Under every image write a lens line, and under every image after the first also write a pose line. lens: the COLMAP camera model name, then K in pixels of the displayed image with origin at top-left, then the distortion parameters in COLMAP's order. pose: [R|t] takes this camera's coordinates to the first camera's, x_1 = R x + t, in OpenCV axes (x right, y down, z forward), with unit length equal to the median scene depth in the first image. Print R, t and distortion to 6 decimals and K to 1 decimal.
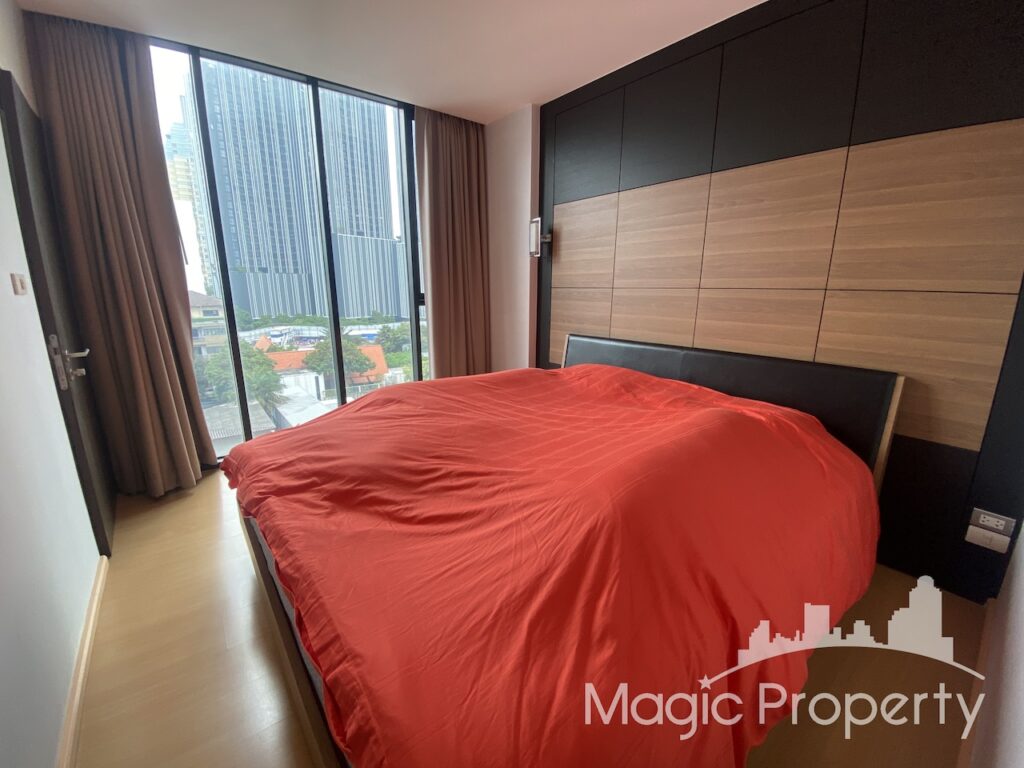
lens RADIAL K [[423.0, 0, 505.6], [0, 423.0, 382.8], [0, 0, 1]] dist [0.009704, -0.016057]
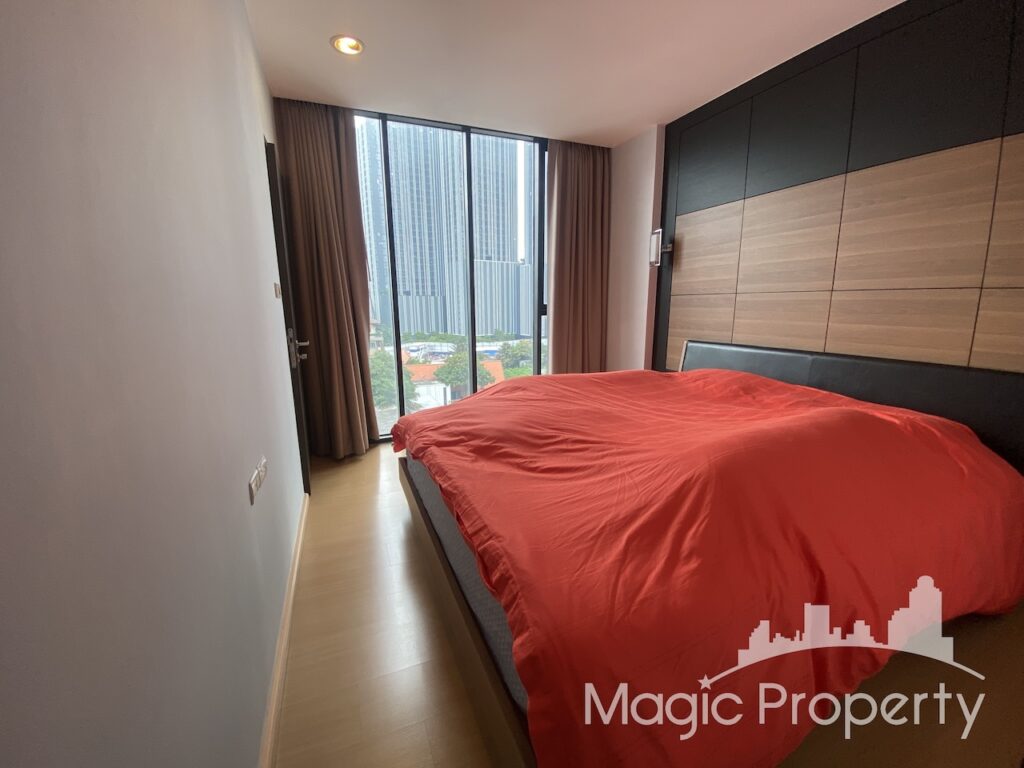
lens RADIAL K [[423.0, 0, 502.4], [0, 423.0, 390.0], [0, 0, 1]] dist [0.009704, -0.016057]
pose [[0.960378, 0.041781, -0.275553, 0.009946], [-0.050076, 0.998477, -0.023133, 0.067101], [0.274167, 0.036015, 0.961008, -0.133338]]
